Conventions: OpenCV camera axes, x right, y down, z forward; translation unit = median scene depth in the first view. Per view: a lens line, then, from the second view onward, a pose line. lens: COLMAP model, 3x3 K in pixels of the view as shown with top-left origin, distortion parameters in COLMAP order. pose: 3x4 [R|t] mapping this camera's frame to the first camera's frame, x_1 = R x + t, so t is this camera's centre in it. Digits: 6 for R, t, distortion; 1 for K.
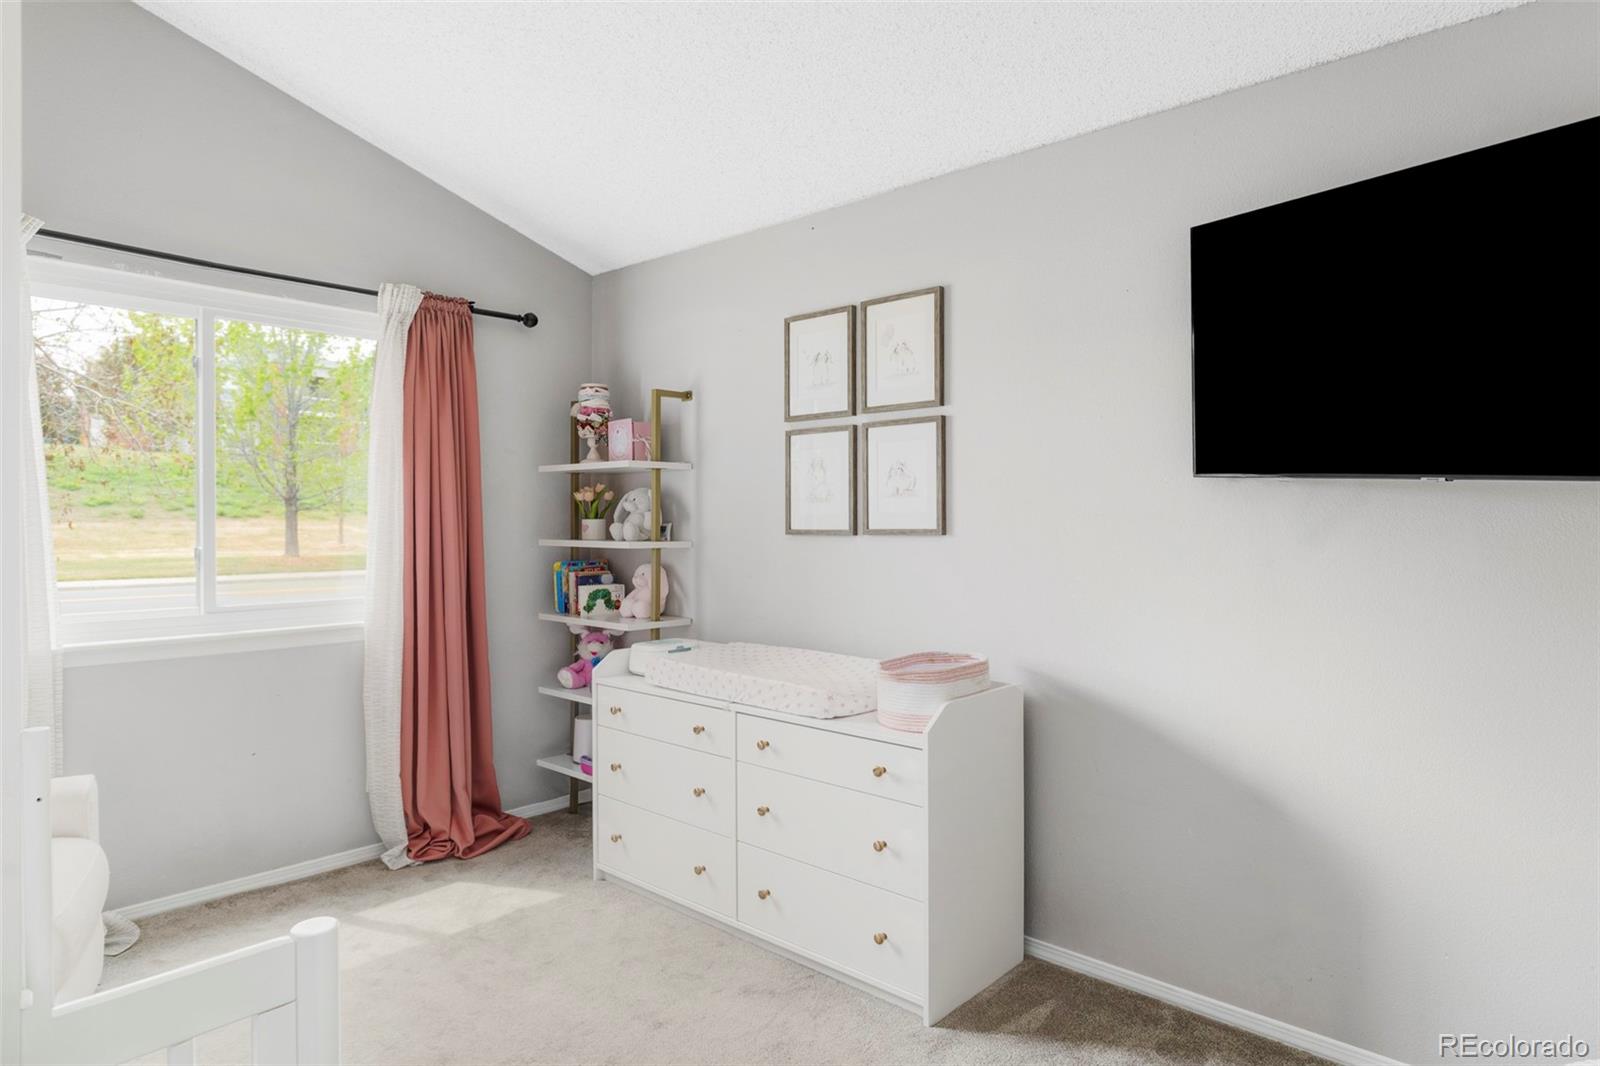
lens RADIAL K [[890.0, 0, 740.5], [0, 890.0, 516.6], [0, 0, 1]] dist [0.000731, -0.001148]
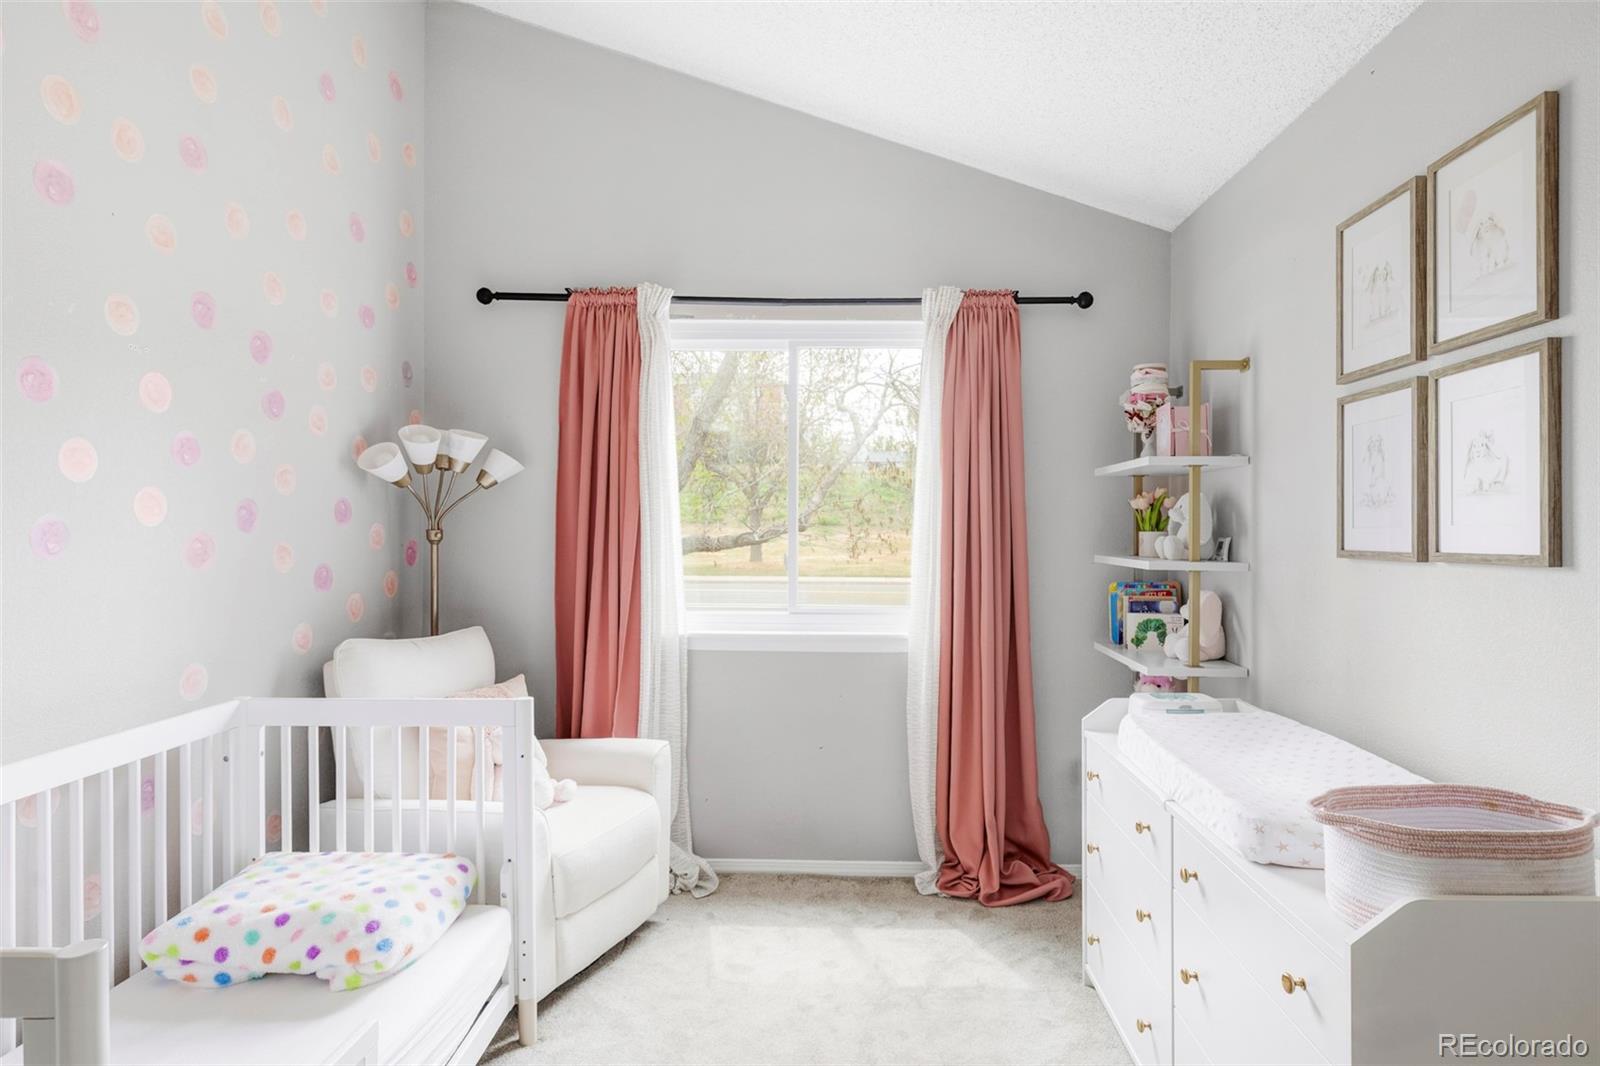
lens RADIAL K [[890.0, 0, 740.5], [0, 890.0, 516.6], [0, 0, 1]] dist [0.000731, -0.001148]
pose [[0.703329, -0.004656, -0.710849, 0.161677], [-0.003878, 0.999939, -0.010387, -0.001013], [0.710854, 0.010061, 0.703268, 0.182685]]
